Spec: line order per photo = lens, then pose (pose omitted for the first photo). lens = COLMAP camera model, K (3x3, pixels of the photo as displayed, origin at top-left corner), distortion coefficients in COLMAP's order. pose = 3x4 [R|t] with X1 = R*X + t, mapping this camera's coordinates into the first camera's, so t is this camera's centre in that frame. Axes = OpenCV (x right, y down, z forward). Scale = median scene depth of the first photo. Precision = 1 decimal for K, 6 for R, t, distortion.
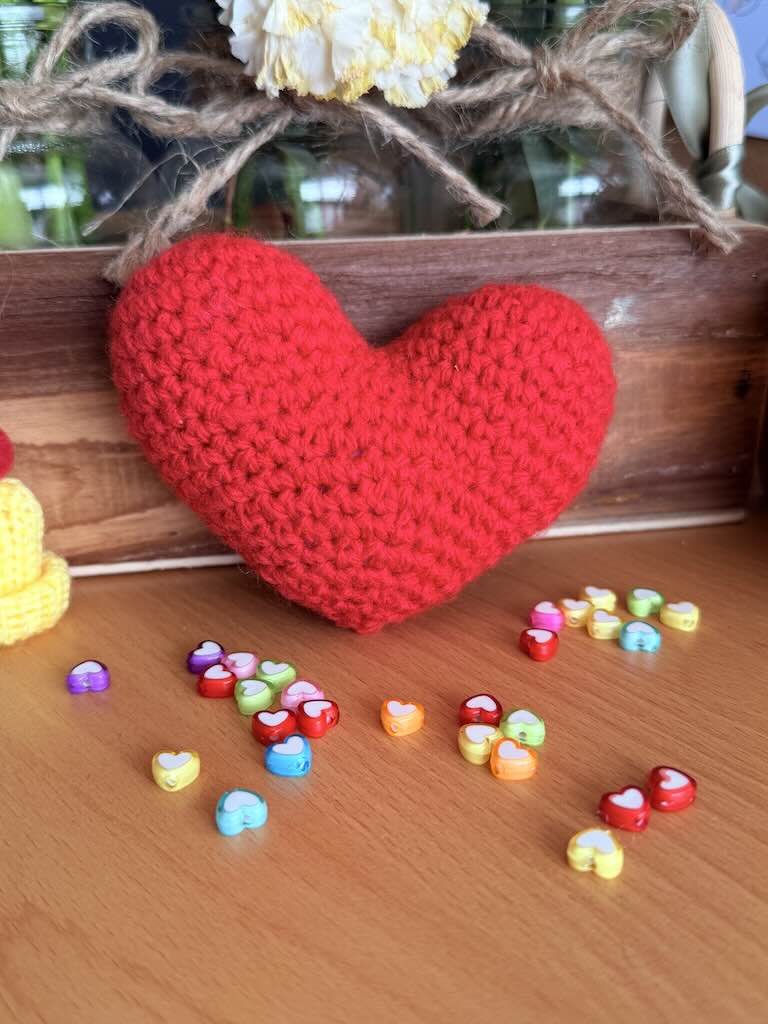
lens RADIAL K [[968.6, 0, 382.7], [0, 968.6, 535.8], [0, 0, 1]] dist [0.013601, -0.247424]
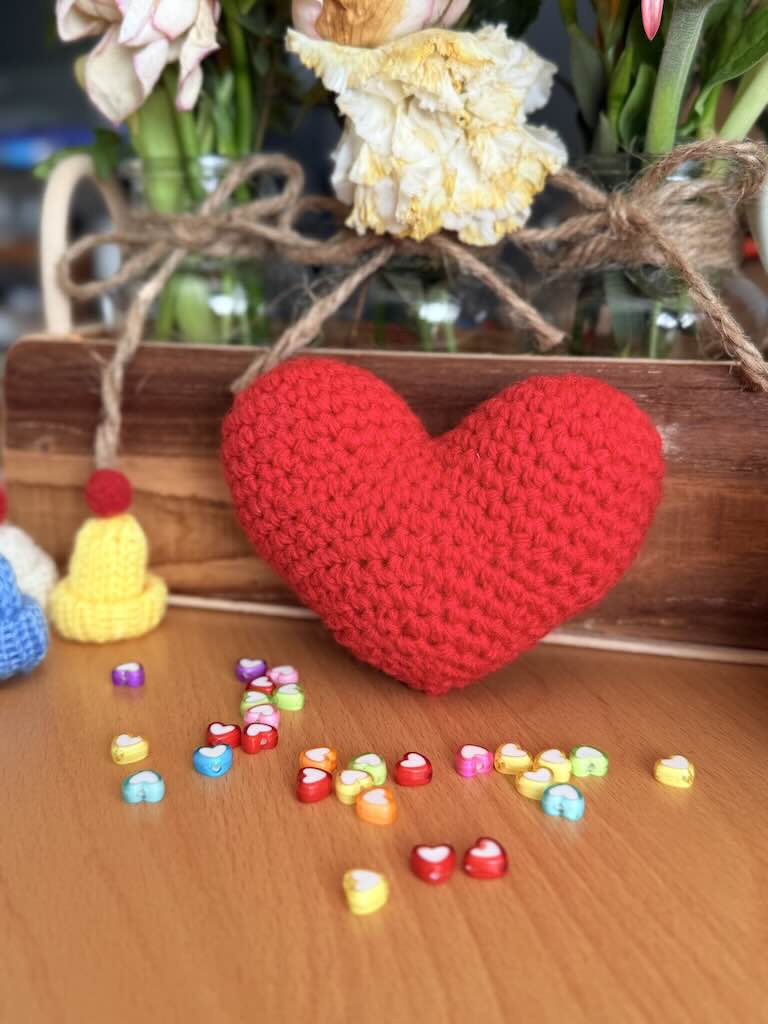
lens RADIAL K [[968.6, 0, 382.7], [0, 968.6, 535.8], [0, 0, 1]] dist [0.013601, -0.247424]
pose [[0.910983, 0.136804, -0.389094, 0.406765], [-0.180556, 0.980467, -0.078005, 0.006624], [0.370822, 0.141315, 0.917890, -0.055253]]
